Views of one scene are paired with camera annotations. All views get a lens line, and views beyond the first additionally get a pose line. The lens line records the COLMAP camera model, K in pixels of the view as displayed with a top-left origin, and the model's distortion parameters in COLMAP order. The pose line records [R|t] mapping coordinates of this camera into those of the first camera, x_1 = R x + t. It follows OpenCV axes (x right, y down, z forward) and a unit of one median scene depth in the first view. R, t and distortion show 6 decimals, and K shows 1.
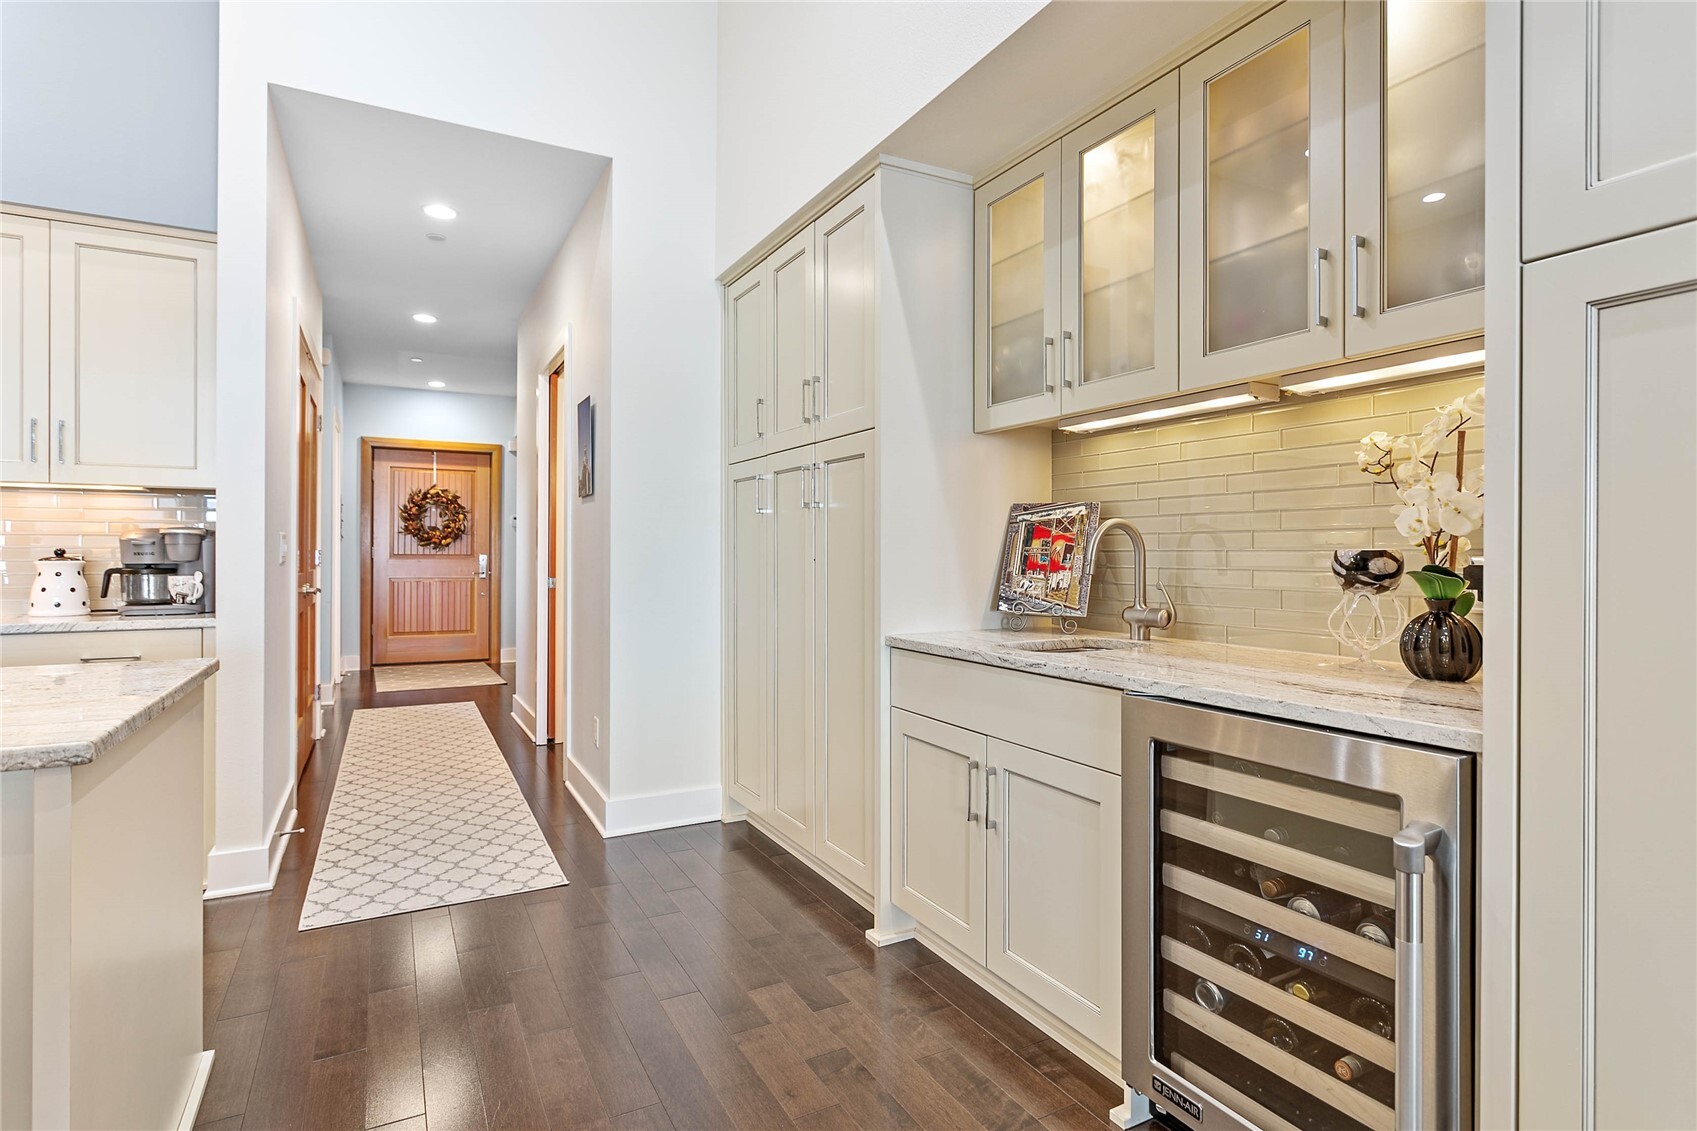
lens RADIAL K [[851.8, 0, 844.0], [0, 851.8, 553.3], [0, 0, 1]] dist [-0.005635, -0.000055]
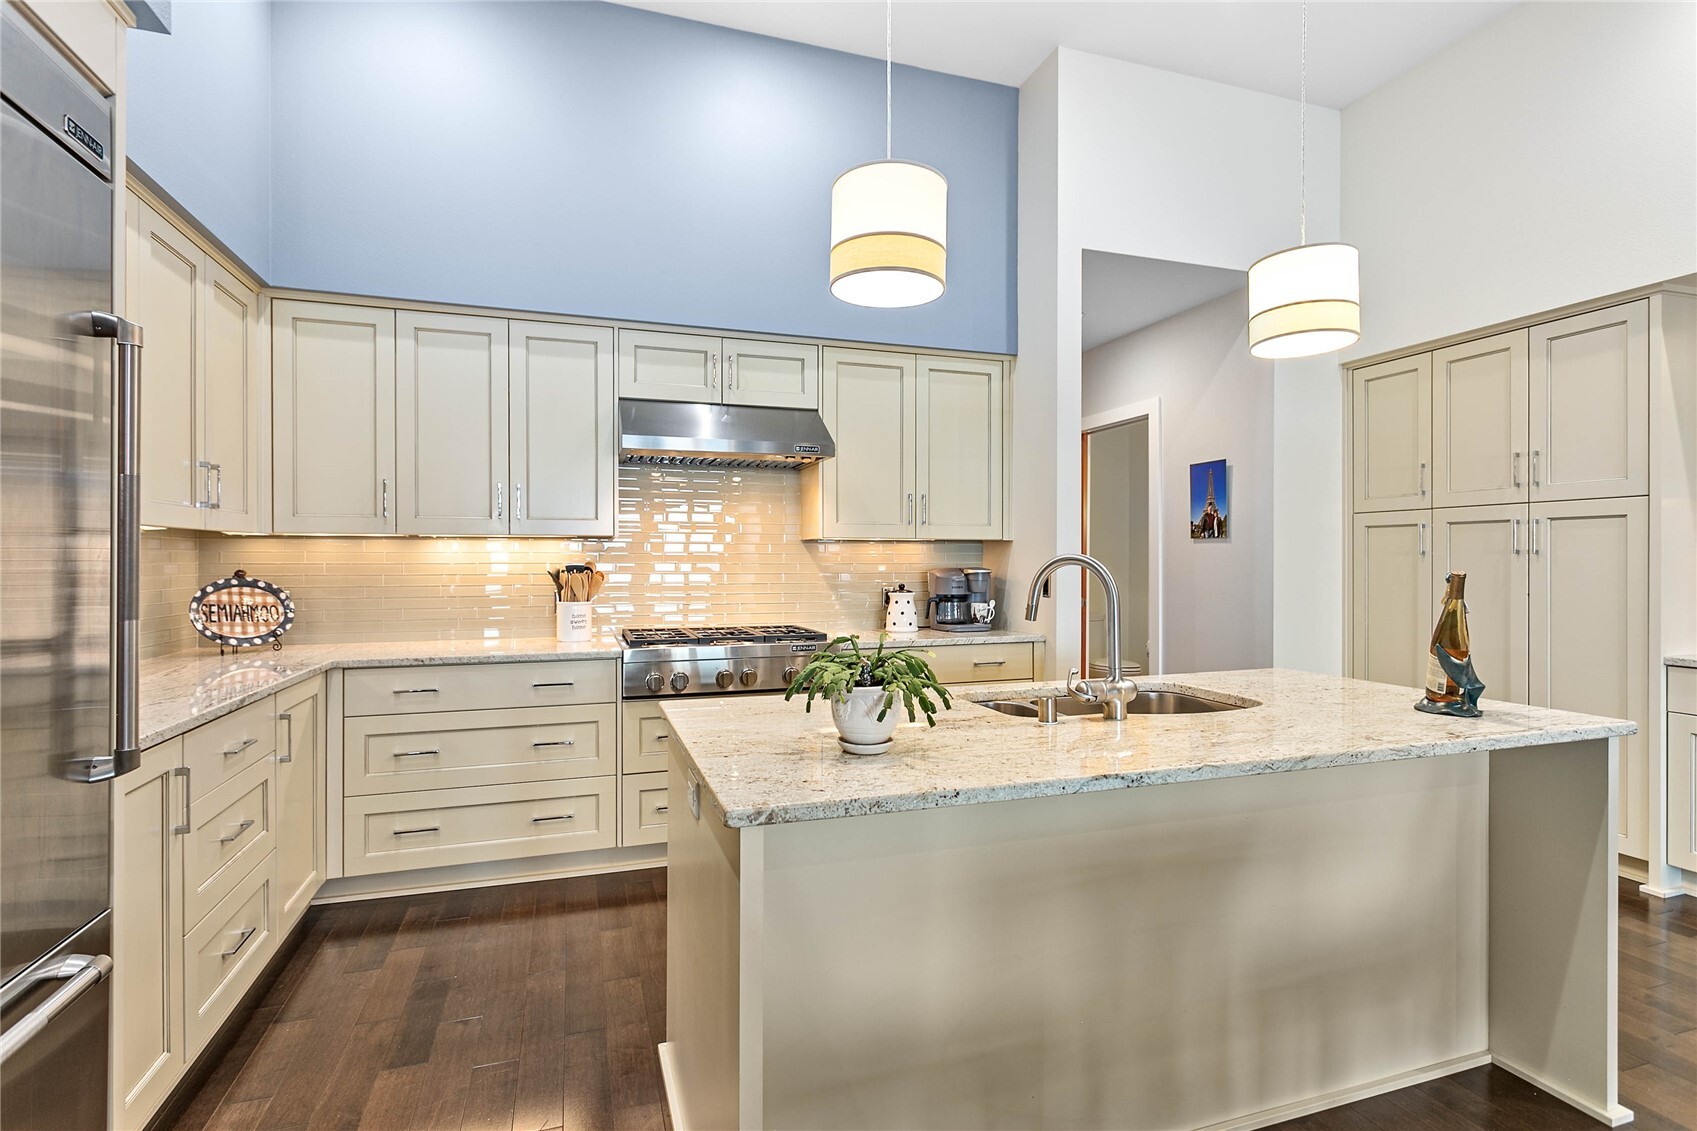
lens RADIAL K [[812.9, 0, 840.5], [0, 812.9, 561.9], [0, 0, 1]] dist [0.009853, -0.000833]
pose [[0.986083, -0.002056, -0.166242, -0.814662], [0.002705, 0.999990, 0.003673, -0.047919], [0.166233, -0.004072, 0.986078, -0.362980]]
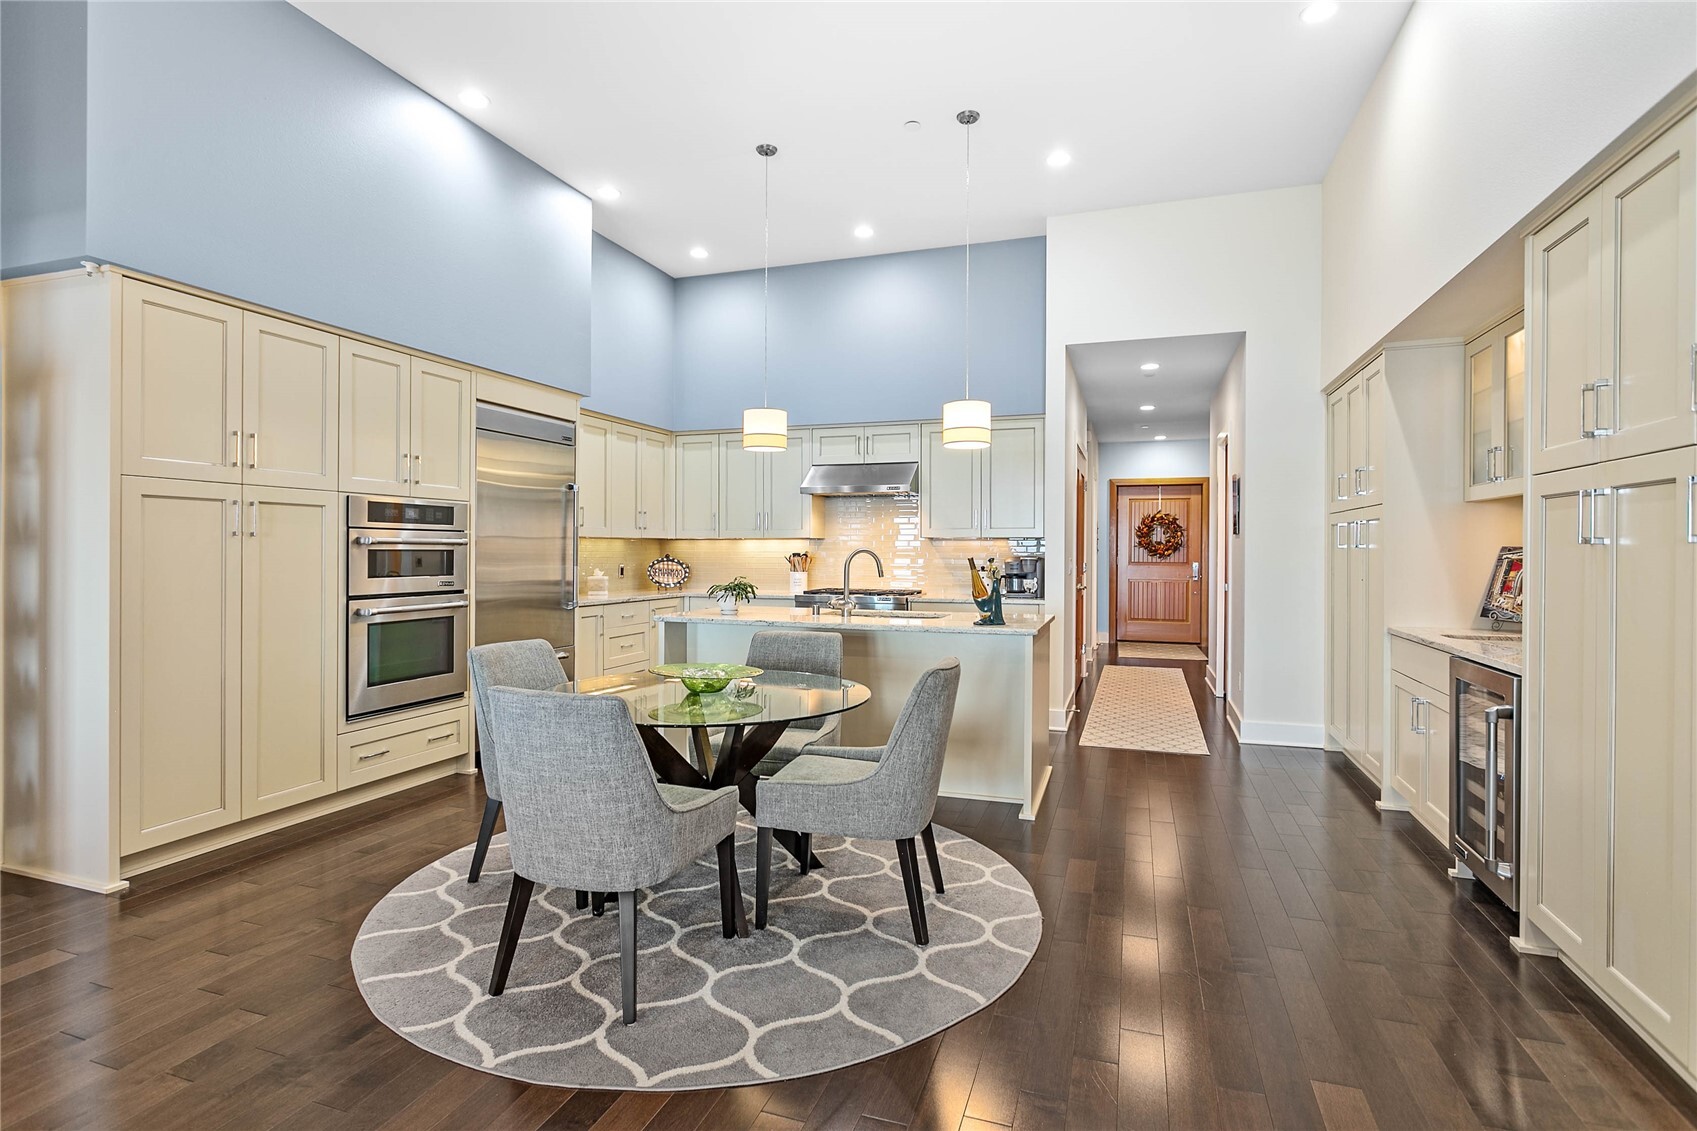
lens RADIAL K [[851.8, 0, 838.4], [0, 851.8, 553.8], [0, 0, 1]] dist [-0.005635, -0.000055]
pose [[0.675755, 0.002968, -0.737120, 0.467247], [-0.000119, 0.999992, 0.003917, -0.046671], [0.737126, -0.002559, 0.675750, -0.793683]]
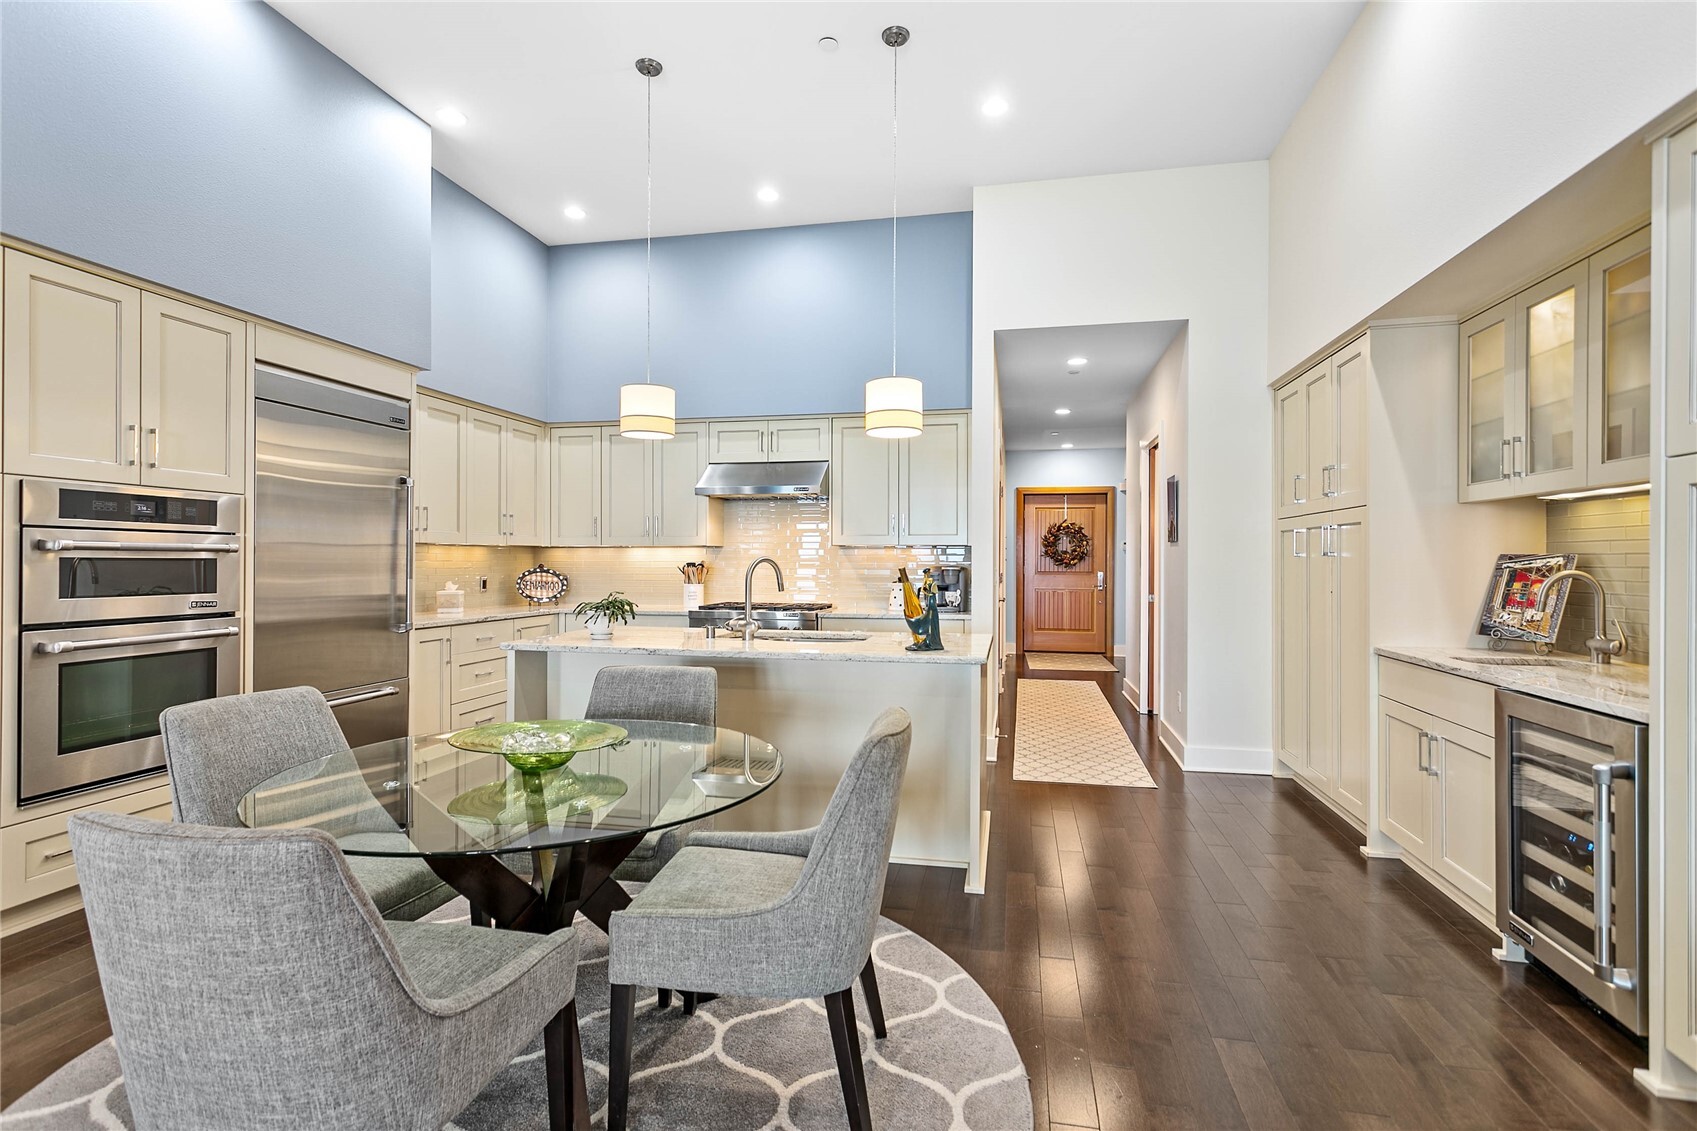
lens RADIAL K [[812.9, 0, 847.6], [0, 812.9, 560.7], [0, 0, 1]] dist [0.009853, -0.000833]
pose [[0.766524, -0.000241, -0.642216, 0.217033], [0.000508, 1.000000, 0.000231, -0.044848], [0.642215, -0.000504, 0.766524, -0.561205]]
